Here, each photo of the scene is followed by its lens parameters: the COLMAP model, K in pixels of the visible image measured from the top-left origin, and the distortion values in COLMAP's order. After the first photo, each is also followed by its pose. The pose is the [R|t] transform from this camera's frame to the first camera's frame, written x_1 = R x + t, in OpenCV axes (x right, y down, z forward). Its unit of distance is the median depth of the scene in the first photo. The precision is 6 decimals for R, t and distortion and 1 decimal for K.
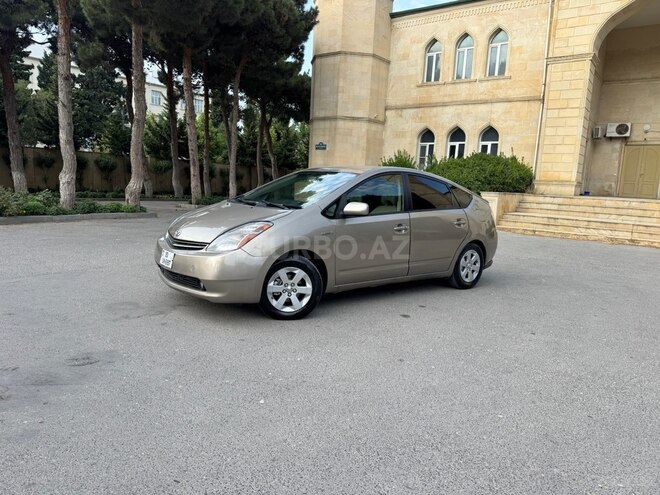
lens RADIAL K [[461.4, 0, 332.0], [0, 461.4, 251.3], [0, 0, 1]] dist [0.035166, -0.049894]
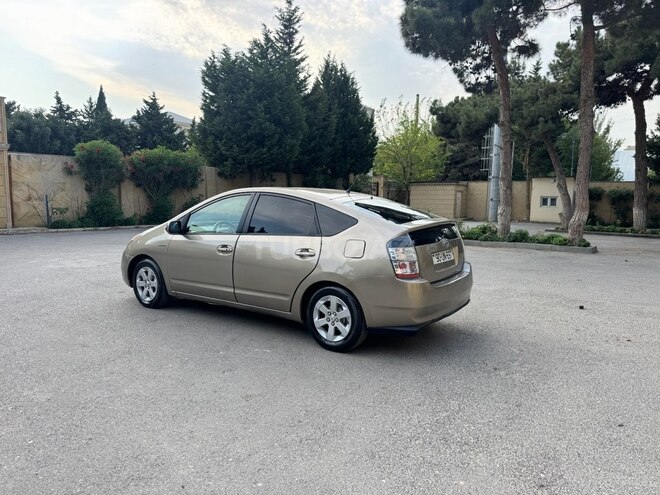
lens RADIAL K [[461.4, 0, 332.0], [0, 461.4, 253.4], [0, 0, 1]] dist [0.035166, -0.049894]
pose [[0.006351, 0.071508, -0.997420, 0.356542], [-0.156361, 0.985242, 0.069639, -0.041015], [0.987680, 0.155515, 0.017438, 0.357161]]
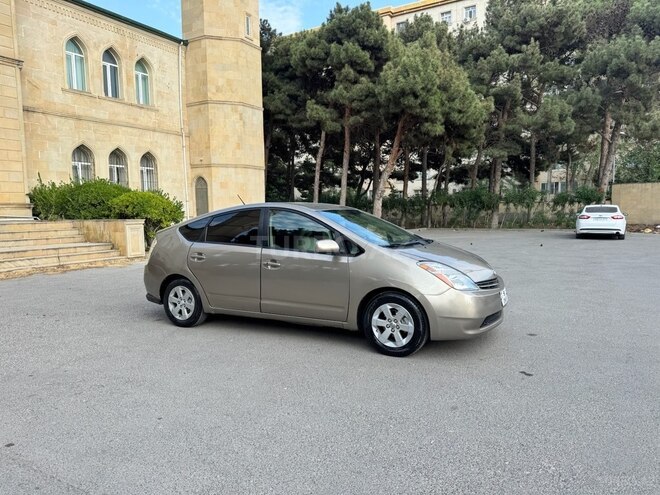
lens RADIAL K [[461.4, 0, 331.8], [0, 461.4, 255.0], [0, 0, 1]] dist [0.035166, -0.049894]
pose [[-0.110167, -0.145731, 0.983171, -0.193408], [0.157794, 0.974082, 0.162065, -0.067321], [-0.981307, 0.172993, -0.084316, 0.340733]]
